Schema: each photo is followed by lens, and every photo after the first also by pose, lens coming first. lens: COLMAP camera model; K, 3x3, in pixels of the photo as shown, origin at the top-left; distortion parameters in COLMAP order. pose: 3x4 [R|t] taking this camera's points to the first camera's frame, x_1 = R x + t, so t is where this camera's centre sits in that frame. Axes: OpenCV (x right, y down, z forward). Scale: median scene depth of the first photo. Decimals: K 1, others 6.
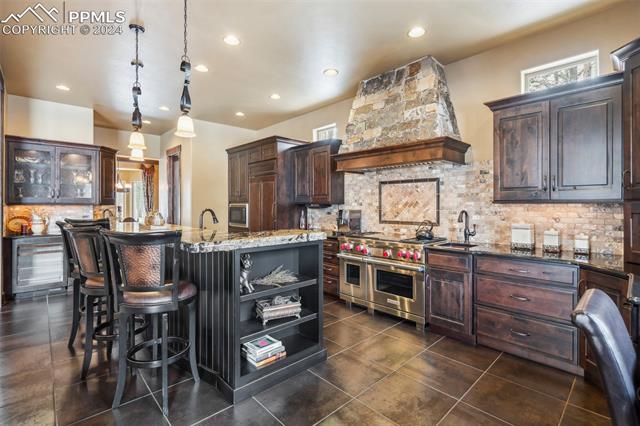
lens RADIAL K [[296.5, 0, 321.1], [0, 296.5, 207.5], [0, 0, 1]] dist [0.001565, 0.000682]
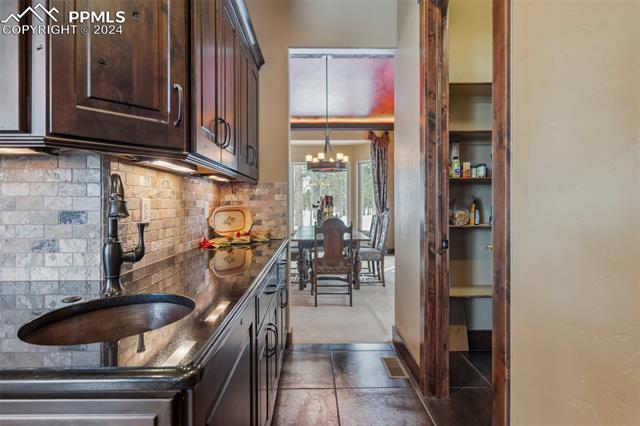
lens RADIAL K [[316.2, 0, 318.8], [0, 316.2, 208.3], [0, 0, 1]] dist [0.002139, -0.000482]
pose [[0.739243, 0.004160, -0.673426, -0.234510], [0.000929, 0.999974, 0.007196, 0.010683], [0.673438, -0.005945, 0.739220, 0.430821]]
